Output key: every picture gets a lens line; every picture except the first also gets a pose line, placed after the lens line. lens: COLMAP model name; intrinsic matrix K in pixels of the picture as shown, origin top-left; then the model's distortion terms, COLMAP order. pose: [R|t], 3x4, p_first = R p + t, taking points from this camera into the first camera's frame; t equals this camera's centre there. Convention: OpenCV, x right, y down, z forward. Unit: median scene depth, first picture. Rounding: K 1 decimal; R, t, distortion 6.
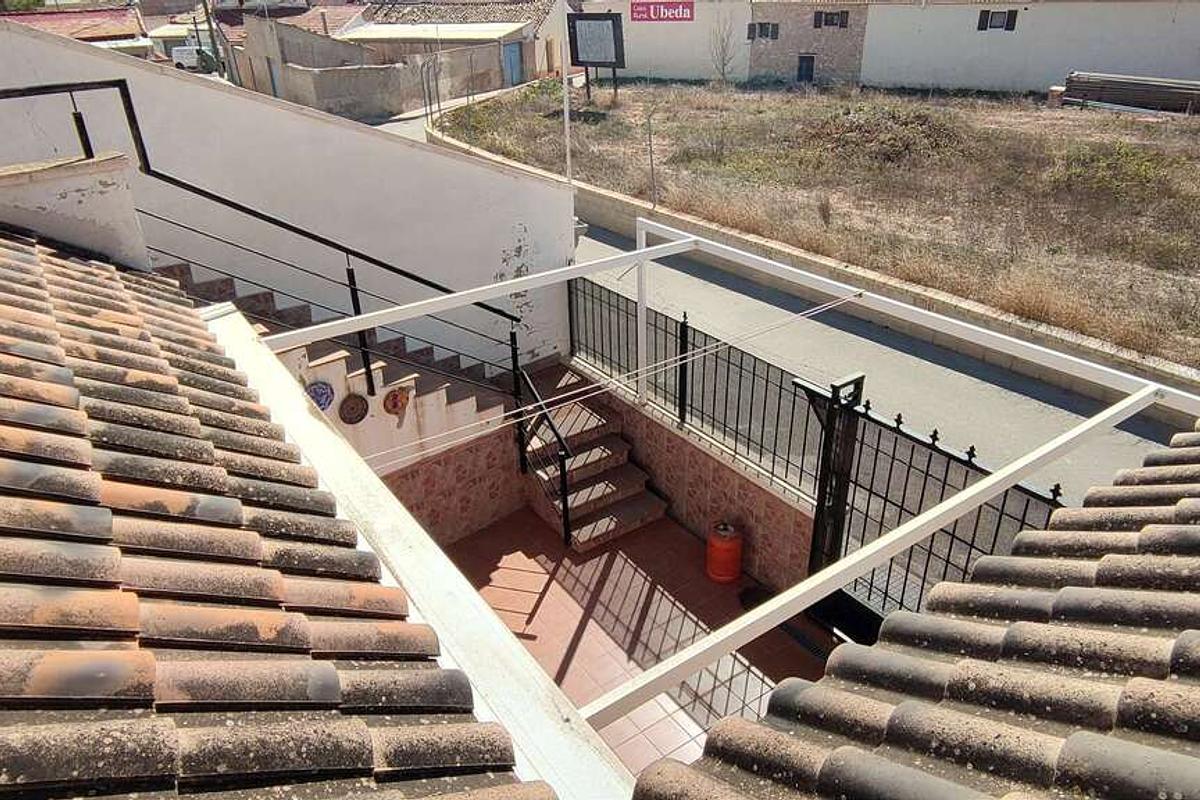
lens RADIAL K [[809.6, 0, 595.7], [0, 809.6, 409.0], [0, 0, 1]] dist [0.010159, -0.016438]
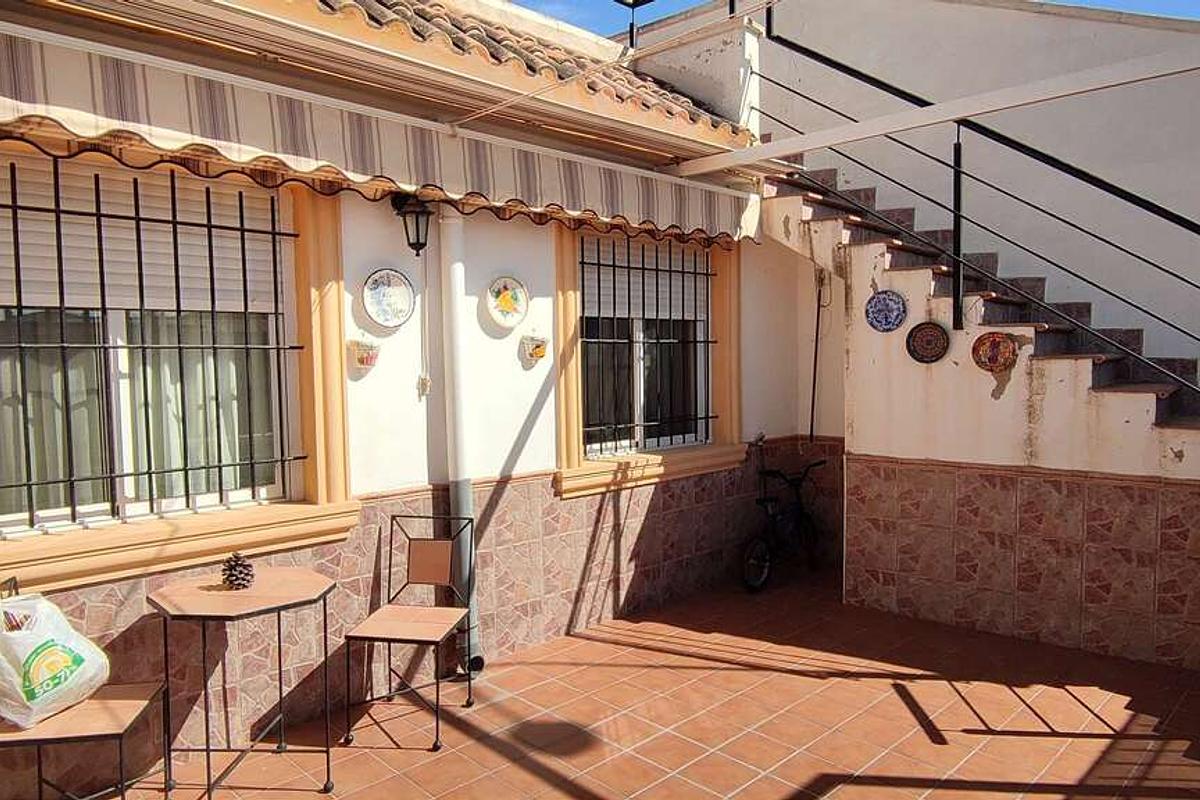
lens RADIAL K [[809.6, 0, 600.2], [0, 809.6, 407.7], [0, 0, 1]] dist [0.010159, -0.016438]
pose [[0.170644, 0.087494, -0.981441, 0.375100], [-0.452395, 0.891817, 0.000846, 0.183414], [0.875340, 0.443855, 0.191765, 0.593732]]
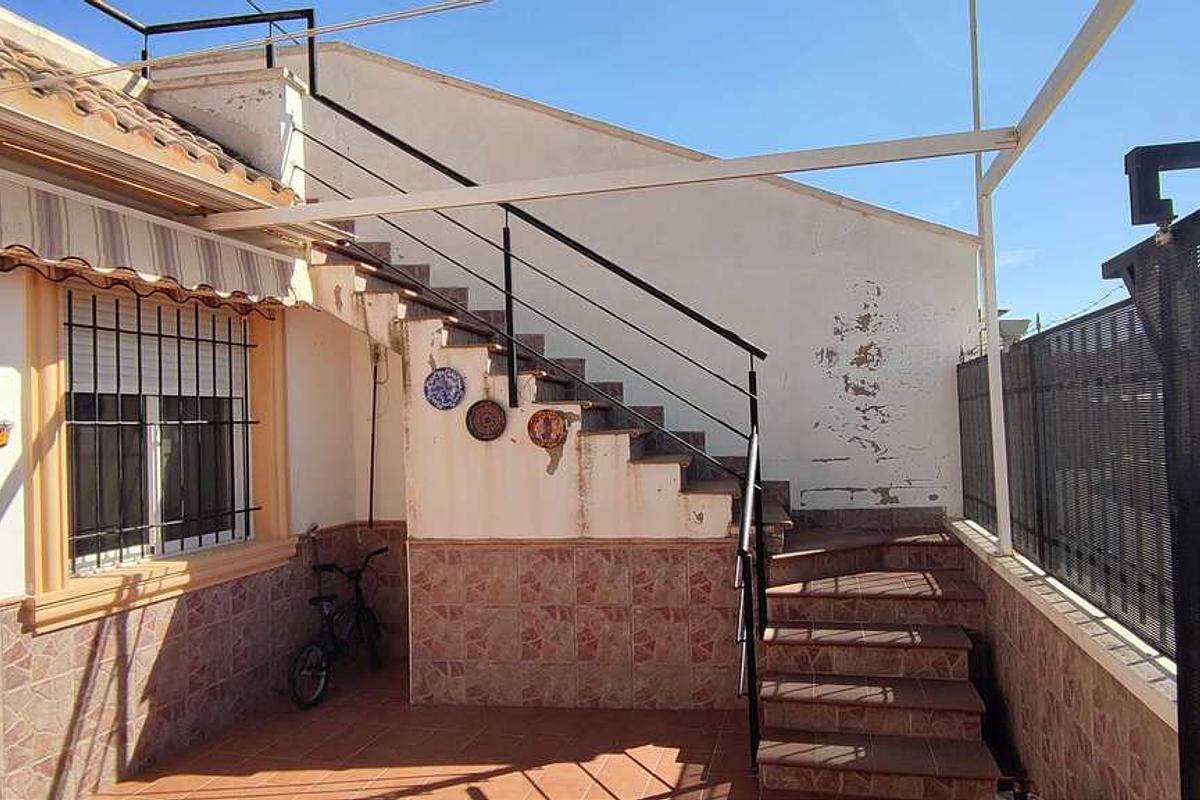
lens RADIAL K [[809.6, 0, 616.9], [0, 809.6, 401.9], [0, 0, 1]] dist [0.010159, -0.016438]
pose [[0.662183, -0.013490, -0.749220, 0.326370], [-0.338060, 0.886929, -0.314757, 0.172780], [0.668751, 0.461709, 0.582749, 0.612914]]
